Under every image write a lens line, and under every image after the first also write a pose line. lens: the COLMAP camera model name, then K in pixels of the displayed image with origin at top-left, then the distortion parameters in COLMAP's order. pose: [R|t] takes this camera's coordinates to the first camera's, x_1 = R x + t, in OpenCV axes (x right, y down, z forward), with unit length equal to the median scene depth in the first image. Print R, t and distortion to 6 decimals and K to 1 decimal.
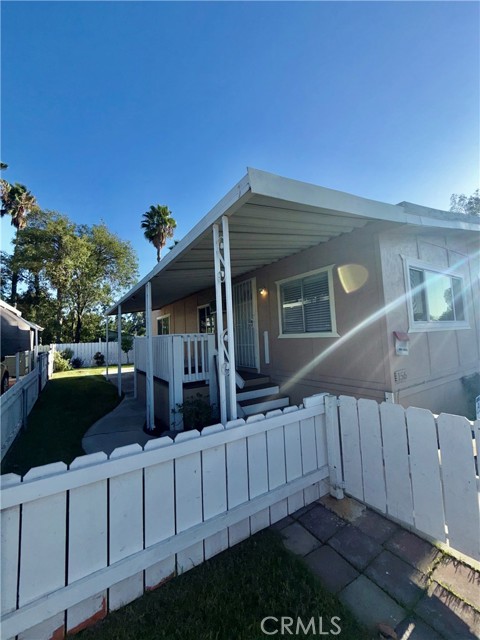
lens RADIAL K [[257.2, 0, 240.3], [0, 257.2, 318.2], [0, 0, 1]] dist [0.000822, 0.000364]
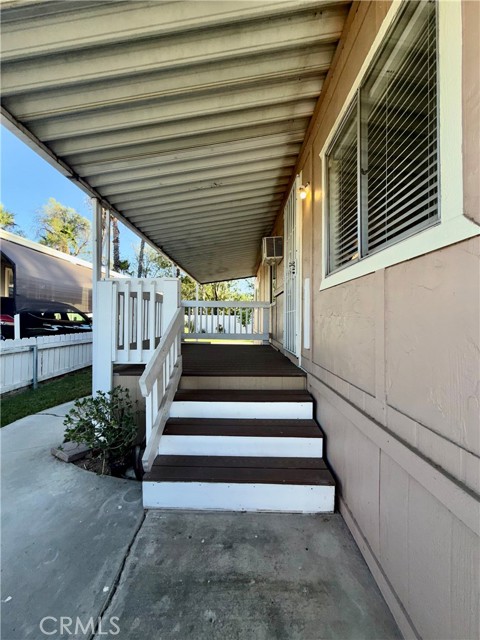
lens RADIAL K [[257.2, 0, 239.1], [0, 257.2, 319.9], [0, 0, 1]] dist [0.000822, 0.000364]
pose [[0.831920, 0.044822, -0.553082, 0.085244], [0.000054, 0.996726, 0.080857, 0.029409], [0.554895, -0.067296, 0.829194, 0.184037]]
